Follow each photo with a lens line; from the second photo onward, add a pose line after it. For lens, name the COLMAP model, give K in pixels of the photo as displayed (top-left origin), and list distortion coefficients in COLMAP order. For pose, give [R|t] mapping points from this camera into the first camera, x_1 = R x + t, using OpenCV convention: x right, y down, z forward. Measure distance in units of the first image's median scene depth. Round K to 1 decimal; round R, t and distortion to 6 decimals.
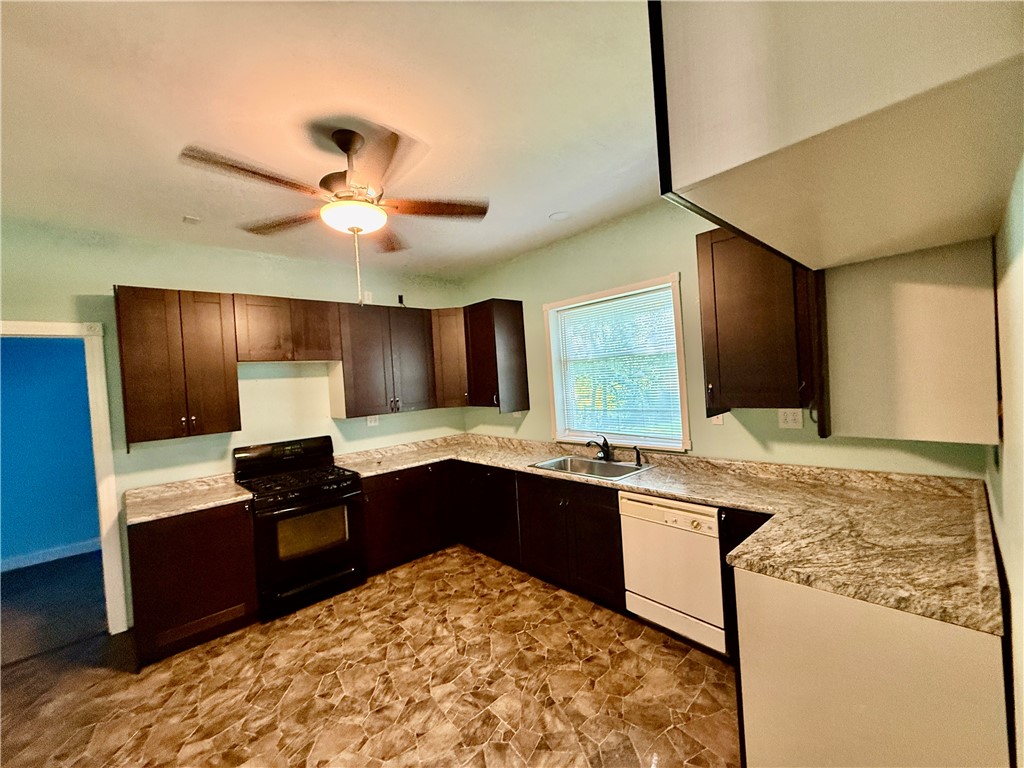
lens RADIAL K [[410.8, 0, 508.2], [0, 410.8, 382.9], [0, 0, 1]] dist [0.012136, 0.000344]
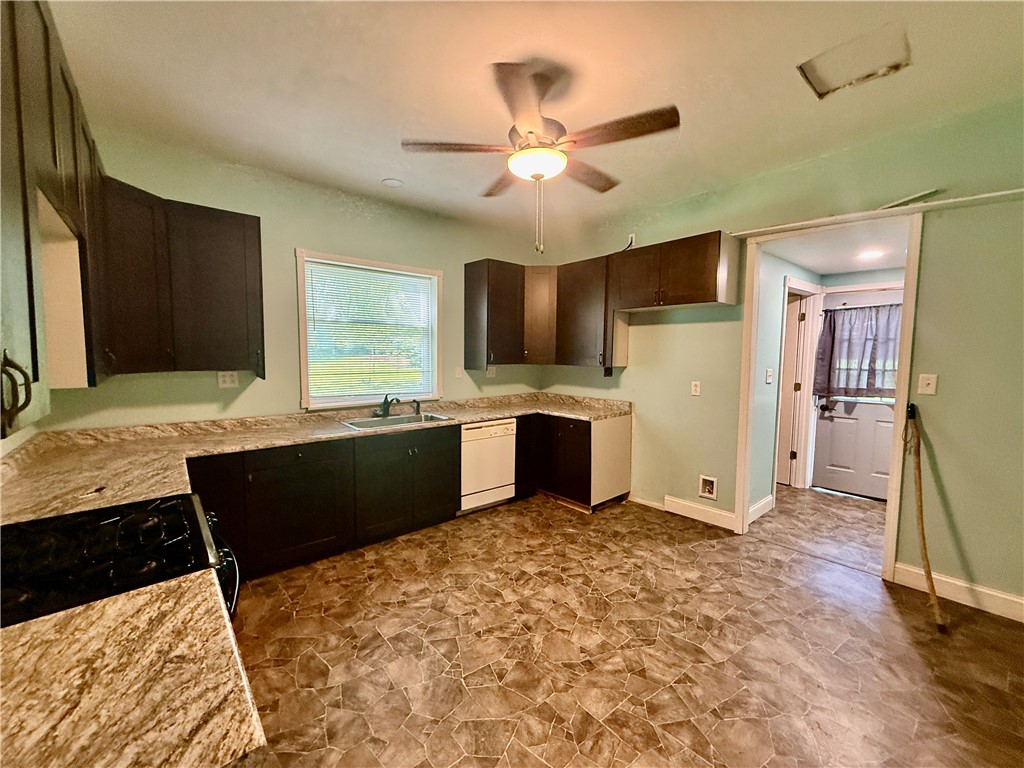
lens RADIAL K [[410.8, 0, 513.0], [0, 410.8, 384.0], [0, 0, 1]] dist [0.012136, 0.000344]
pose [[0.027689, -0.007639, 0.999587, -1.083903], [0.000511, 0.999971, 0.007628, 0.115965], [-0.999616, 0.000299, 0.027692, 0.793188]]
